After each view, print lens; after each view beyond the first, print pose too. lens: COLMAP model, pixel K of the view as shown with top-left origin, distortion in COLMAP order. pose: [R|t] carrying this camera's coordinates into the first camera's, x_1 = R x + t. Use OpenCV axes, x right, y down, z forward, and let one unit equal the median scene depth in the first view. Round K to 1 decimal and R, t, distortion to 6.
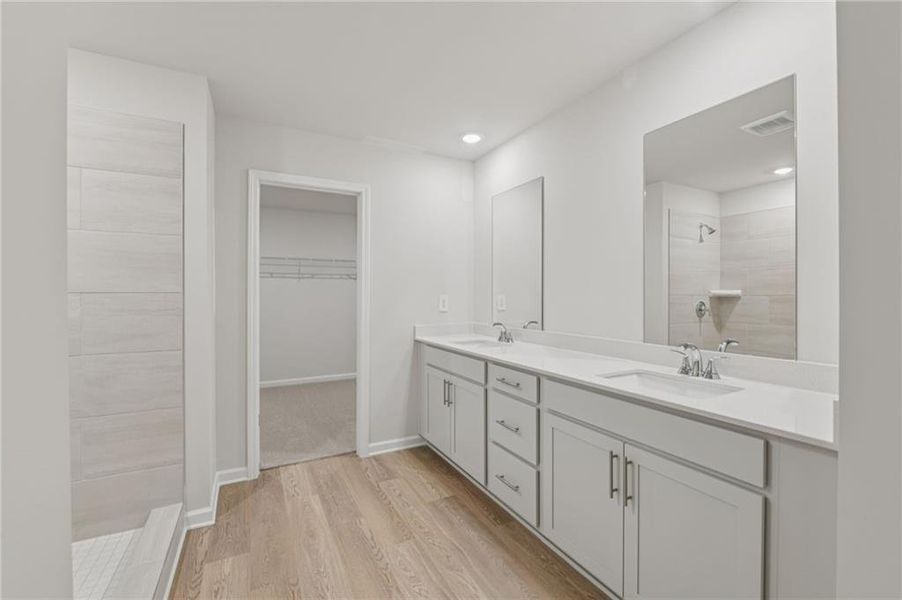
lens RADIAL K [[378.5, 0, 451.0], [0, 378.5, 300.0], [0, 0, 1]] dist [-0.000947, -0.000283]
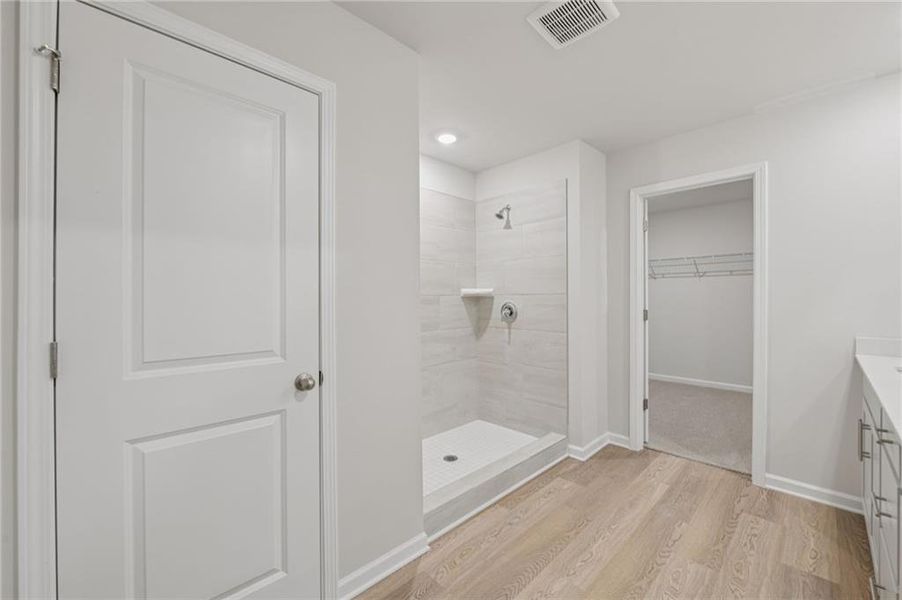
lens RADIAL K [[360.2, 0, 444.7], [0, 360.2, 298.3], [0, 0, 1]] dist [-0.009092, -0.000185]
pose [[0.269177, 0.000903, -0.963090, 0.395594], [-0.003467, 0.999994, -0.000031, 0.000895], [0.963085, 0.003348, 0.269178, 0.127829]]
